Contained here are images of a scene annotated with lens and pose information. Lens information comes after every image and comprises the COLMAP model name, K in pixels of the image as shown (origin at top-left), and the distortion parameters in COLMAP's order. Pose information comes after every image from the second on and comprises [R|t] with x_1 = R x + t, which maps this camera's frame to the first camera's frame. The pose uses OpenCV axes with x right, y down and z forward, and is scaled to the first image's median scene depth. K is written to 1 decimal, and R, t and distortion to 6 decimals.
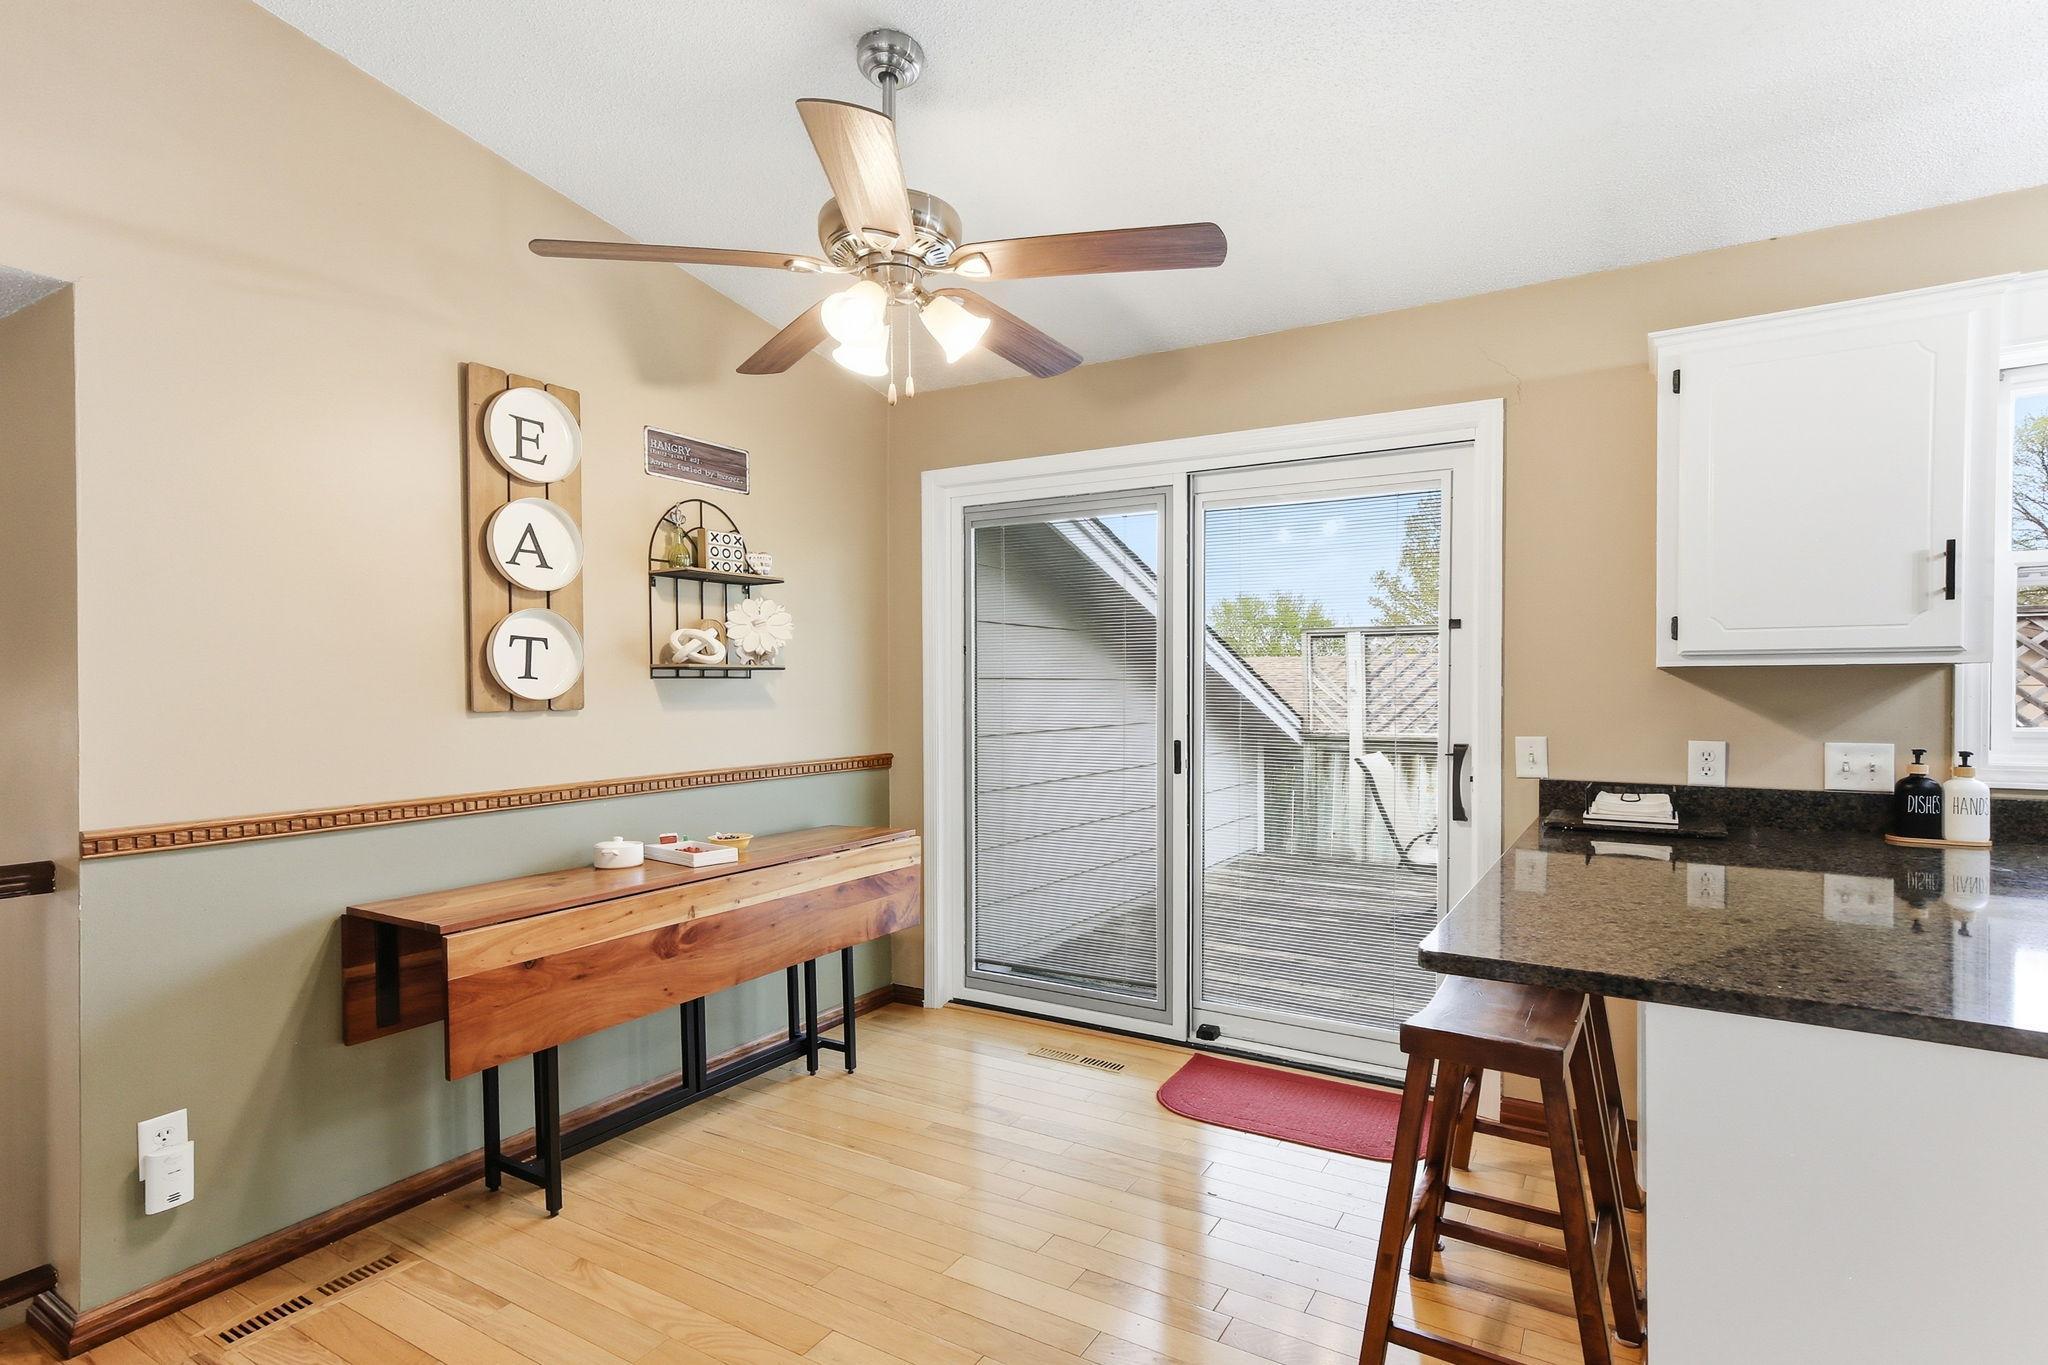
lens RADIAL K [[955.9, 0, 1035.3], [0, 955.9, 697.8], [0, 0, 1]] dist [0.020539, 0.000689]
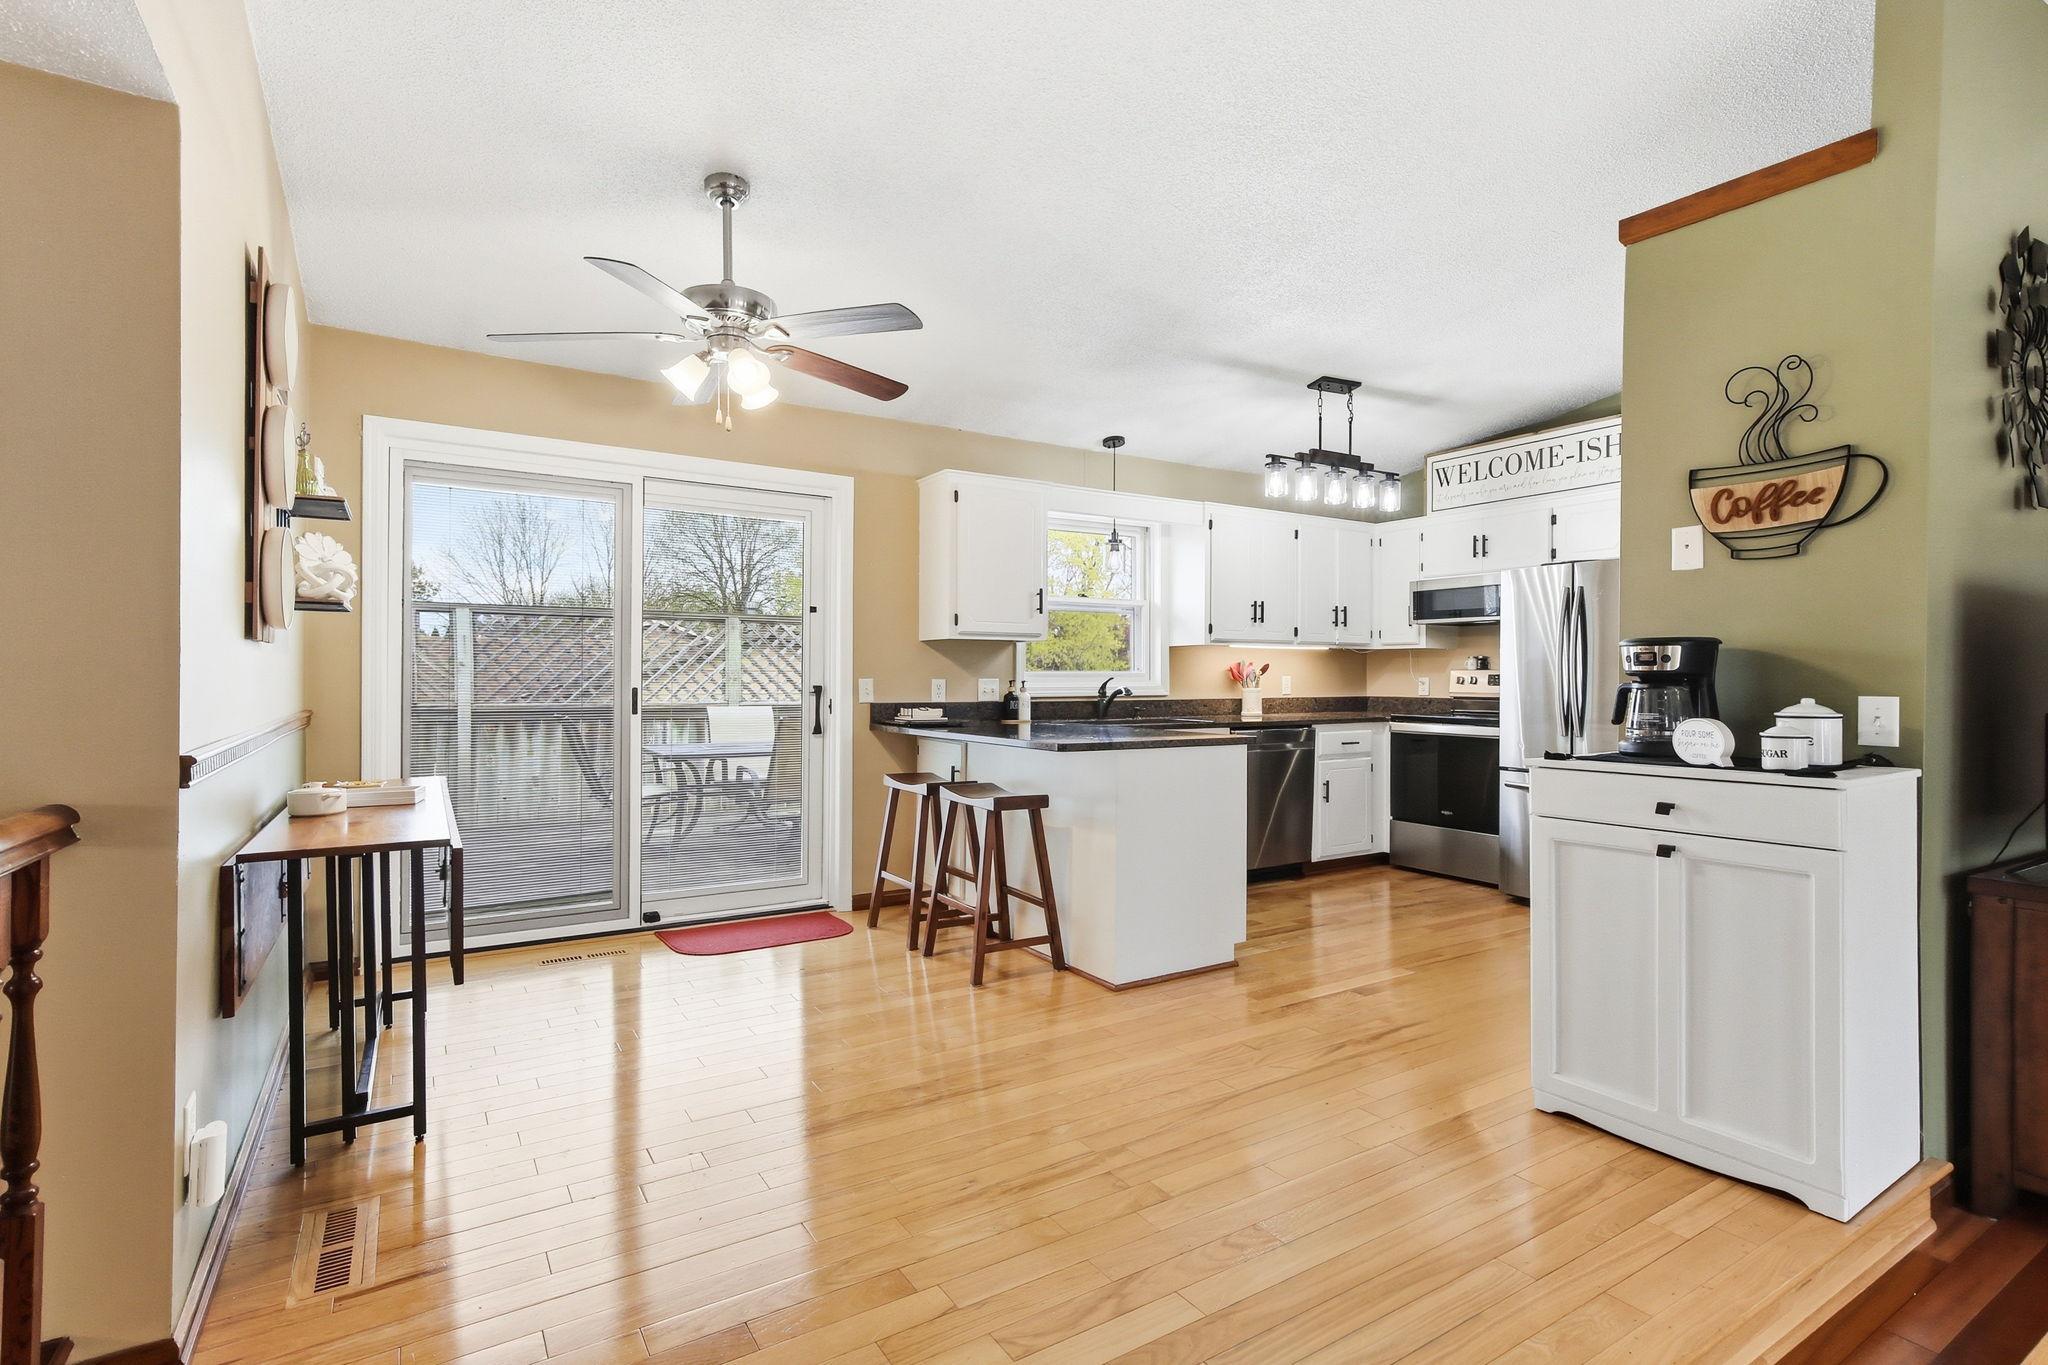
lens RADIAL K [[924.2, 0, 992.9], [0, 924.2, 670.9], [0, 0, 1]] dist [0.005375, -0.000271]
pose [[0.491544, 0.007387, 0.870821, -0.889613], [0.006085, 0.999910, -0.011918, 0.052652], [-0.870831, 0.011157, 0.491455, -0.000479]]
